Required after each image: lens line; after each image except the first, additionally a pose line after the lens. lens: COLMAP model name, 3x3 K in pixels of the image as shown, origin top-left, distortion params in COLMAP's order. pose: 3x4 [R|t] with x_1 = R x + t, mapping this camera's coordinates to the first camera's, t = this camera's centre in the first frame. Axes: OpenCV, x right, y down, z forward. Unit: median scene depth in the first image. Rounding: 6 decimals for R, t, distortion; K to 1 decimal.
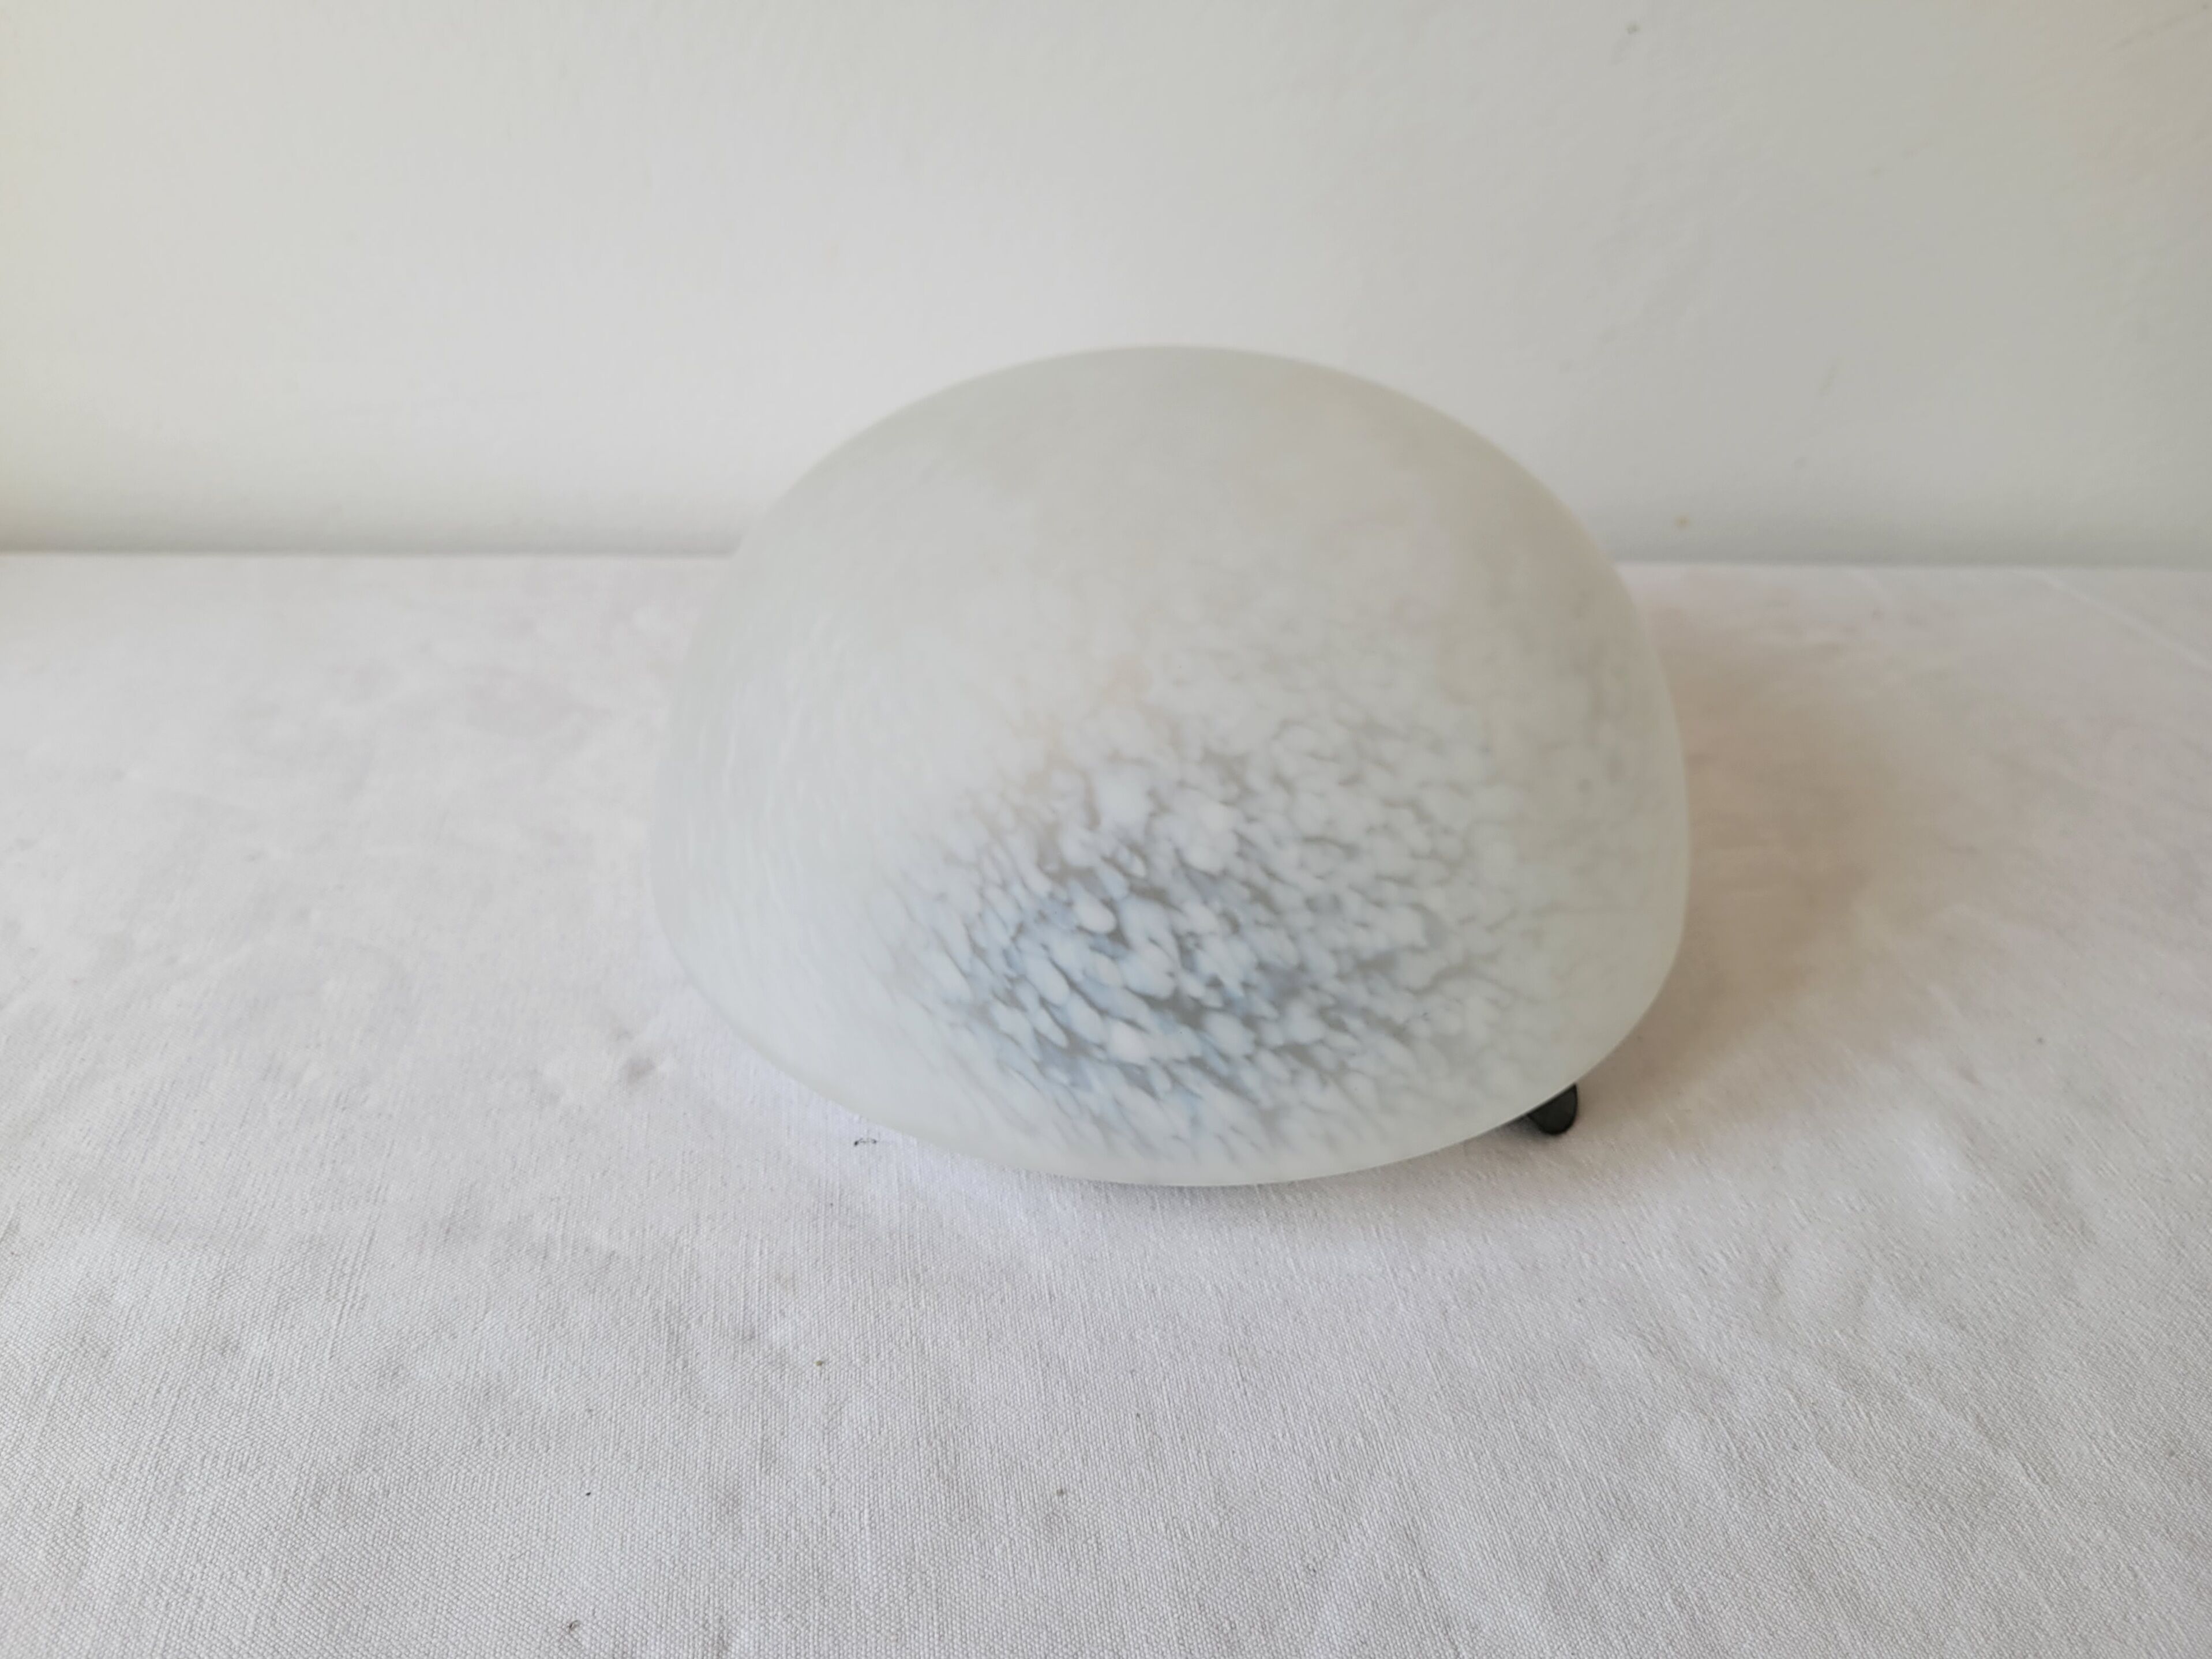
lens RADIAL K [[1665.1, 0, 1090.7], [0, 1665.1, 825.3], [0, 0, 1]] dist [0.007681, -0.003297]
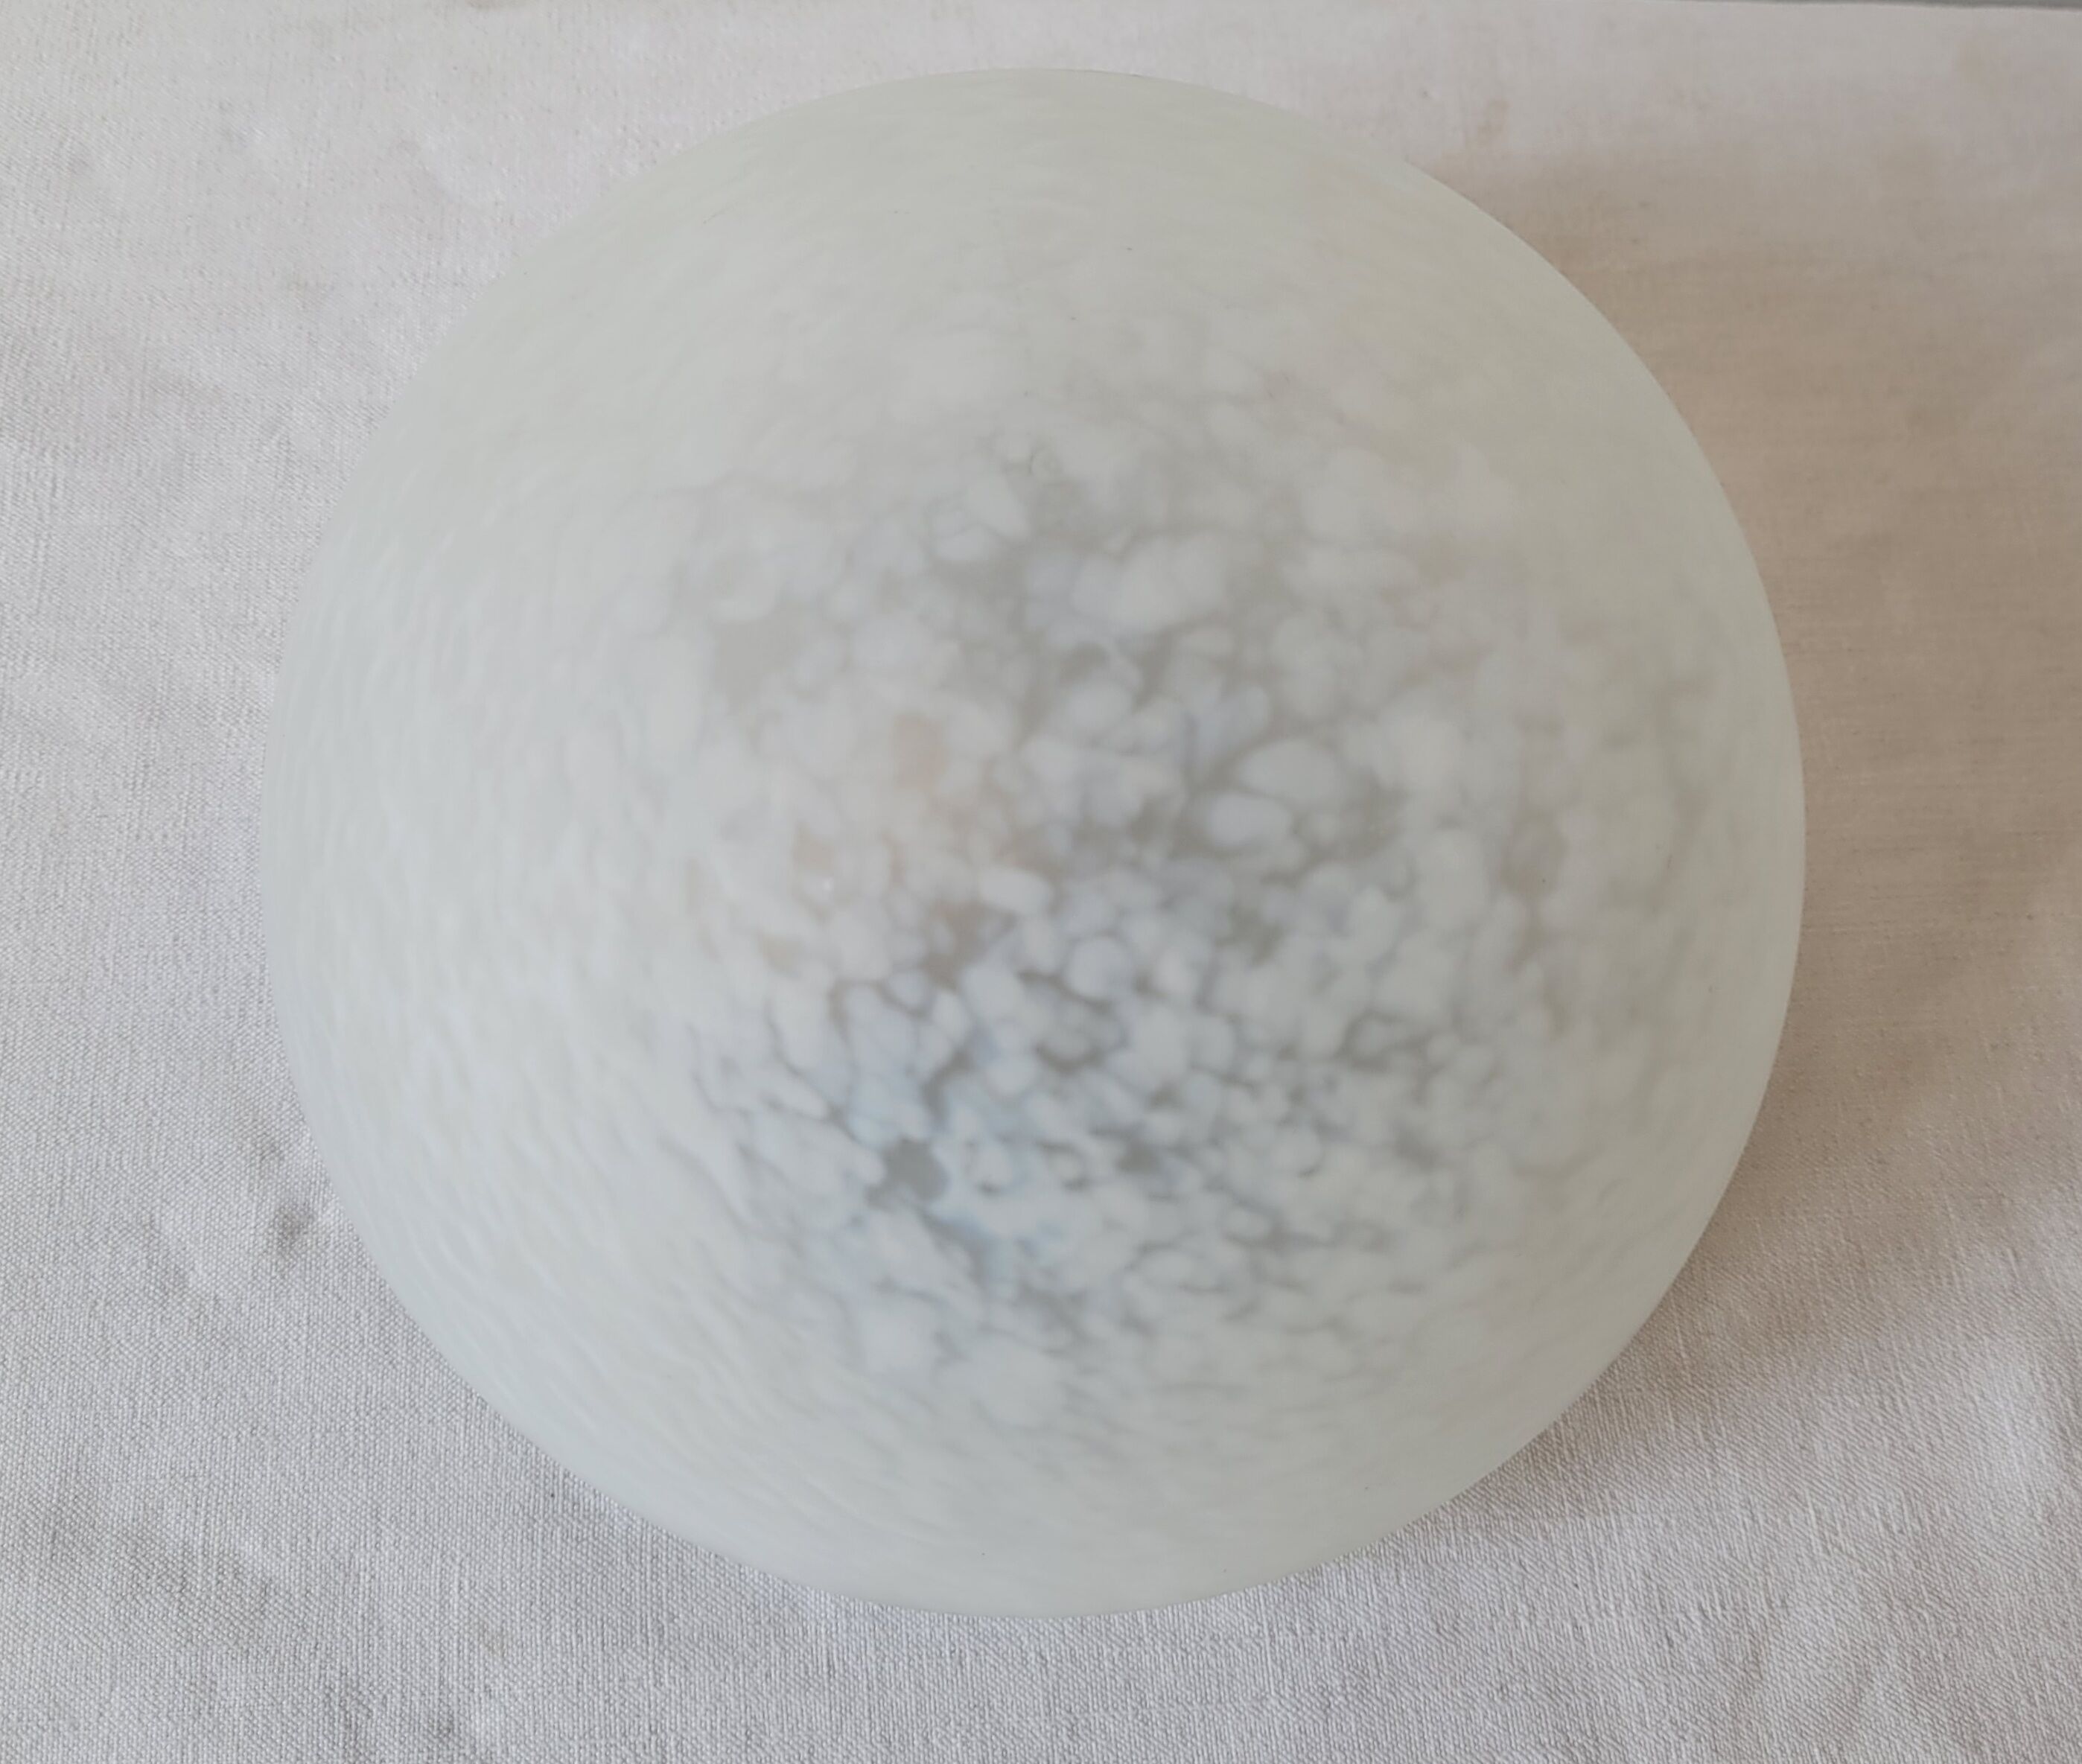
lens RADIAL K [[2159.4, 0, 1041.0], [0, 2159.4, 882.0], [0, 0, 1]] dist [0.013599, -0.011725]
pose [[0.999335, 0.036373, -0.002522, 0.066662], [-0.030348, 0.868141, 0.495389, -0.563624], [0.020208, -0.494983, 0.868668, 0.305754]]
